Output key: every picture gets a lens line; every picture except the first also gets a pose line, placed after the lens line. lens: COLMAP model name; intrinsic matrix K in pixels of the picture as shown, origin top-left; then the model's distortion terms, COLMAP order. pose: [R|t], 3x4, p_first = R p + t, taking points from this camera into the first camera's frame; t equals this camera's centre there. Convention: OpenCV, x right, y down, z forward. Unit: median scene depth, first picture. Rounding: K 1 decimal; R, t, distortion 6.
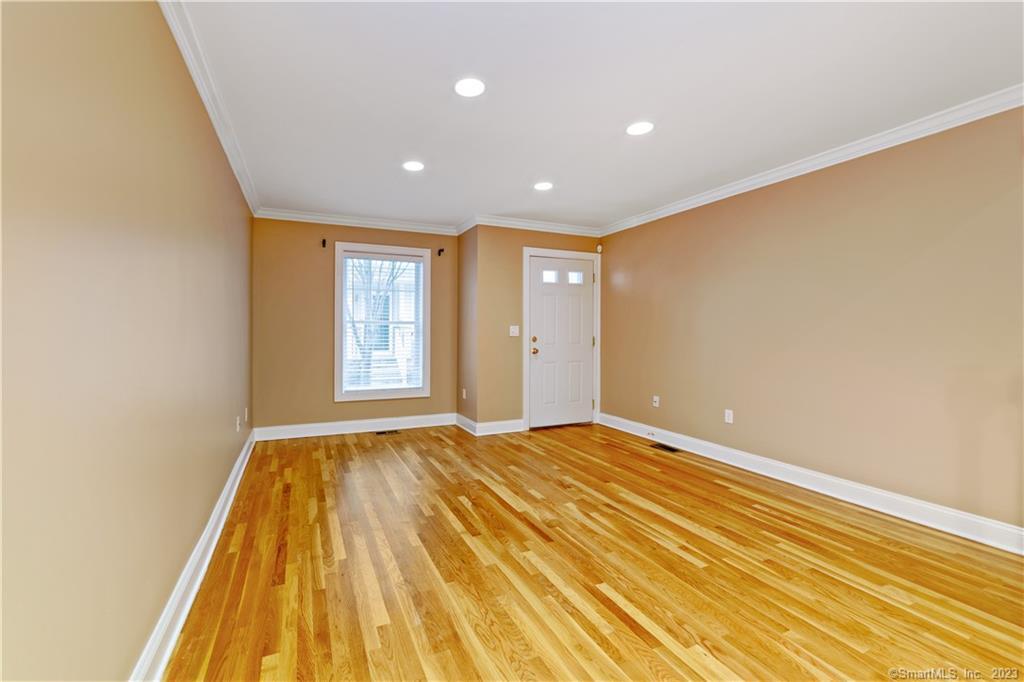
lens RADIAL K [[412.5, 0, 467.3], [0, 412.5, 331.7], [0, 0, 1]] dist [-0.015133, 0.003724]
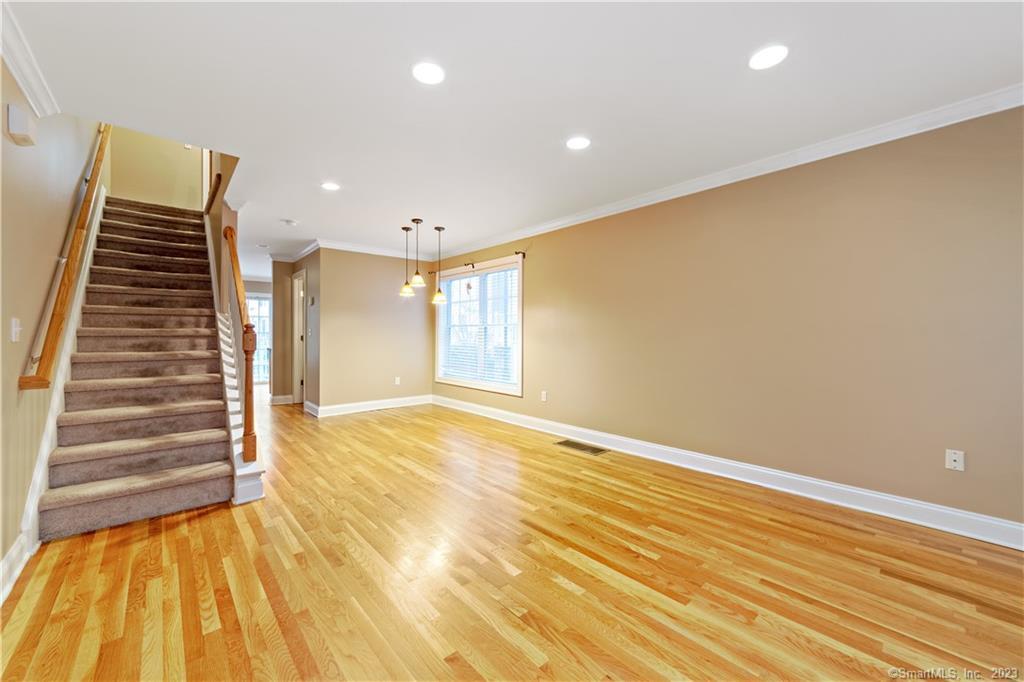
lens RADIAL K [[395.9, 0, 506.4], [0, 395.9, 339.2], [0, 0, 1]] dist [-0.010996, 0.002479]
pose [[-0.944339, 0.002421, -0.328964, 0.440736], [-0.001431, 0.999933, 0.011467, 0.005563], [0.328970, 0.011299, -0.944273, 1.481492]]
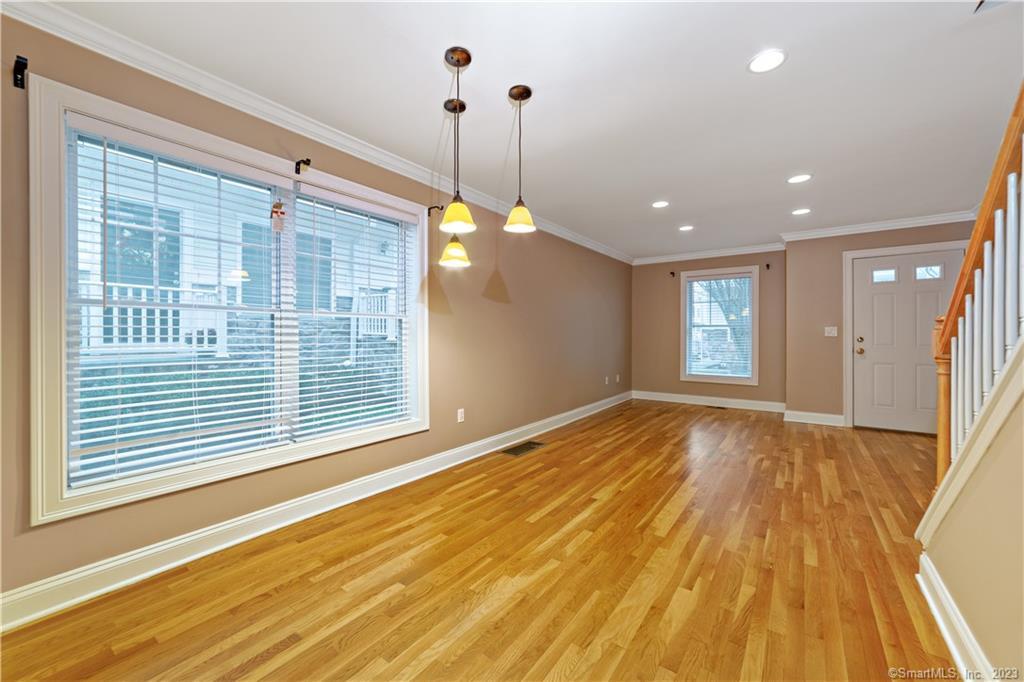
lens RADIAL K [[395.9, 0, 508.8], [0, 395.9, 338.0], [0, 0, 1]] dist [-0.010996, 0.002479]
pose [[0.517936, 0.005734, -0.855400, 0.855111], [0.000853, 0.999974, 0.007220, 0.009738], [0.855419, -0.004469, 0.517918, -0.388199]]
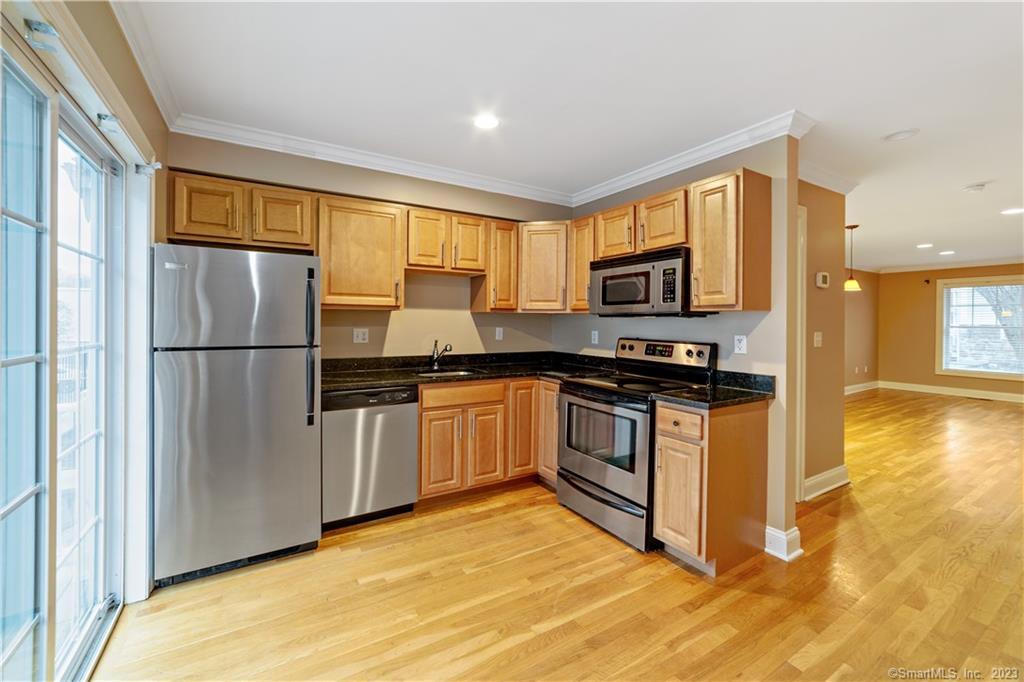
lens RADIAL K [[412.5, 0, 493.4], [0, 412.5, 322.8], [0, 0, 1]] dist [-0.015133, 0.003724]
pose [[0.144600, 0.004647, -0.989479, 1.610119], [-0.011075, 0.999934, 0.003078, -0.038160], [0.989428, 0.010513, 0.144642, -1.568809]]
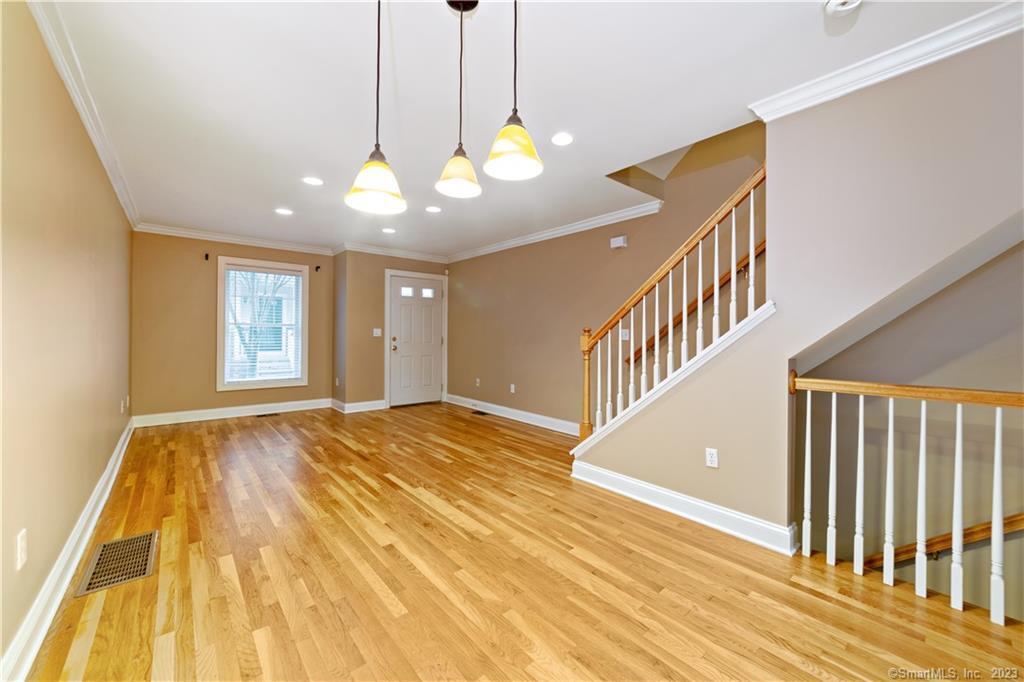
lens RADIAL K [[395.9, 0, 506.6], [0, 395.9, 335.9], [0, 0, 1]] dist [-0.010996, 0.002479]
pose [[0.950621, 0.005619, 0.310304, 0.175350], [-0.007098, 0.999968, 0.003638, 0.001553], [-0.310274, -0.005661, 0.950630, -0.495353]]
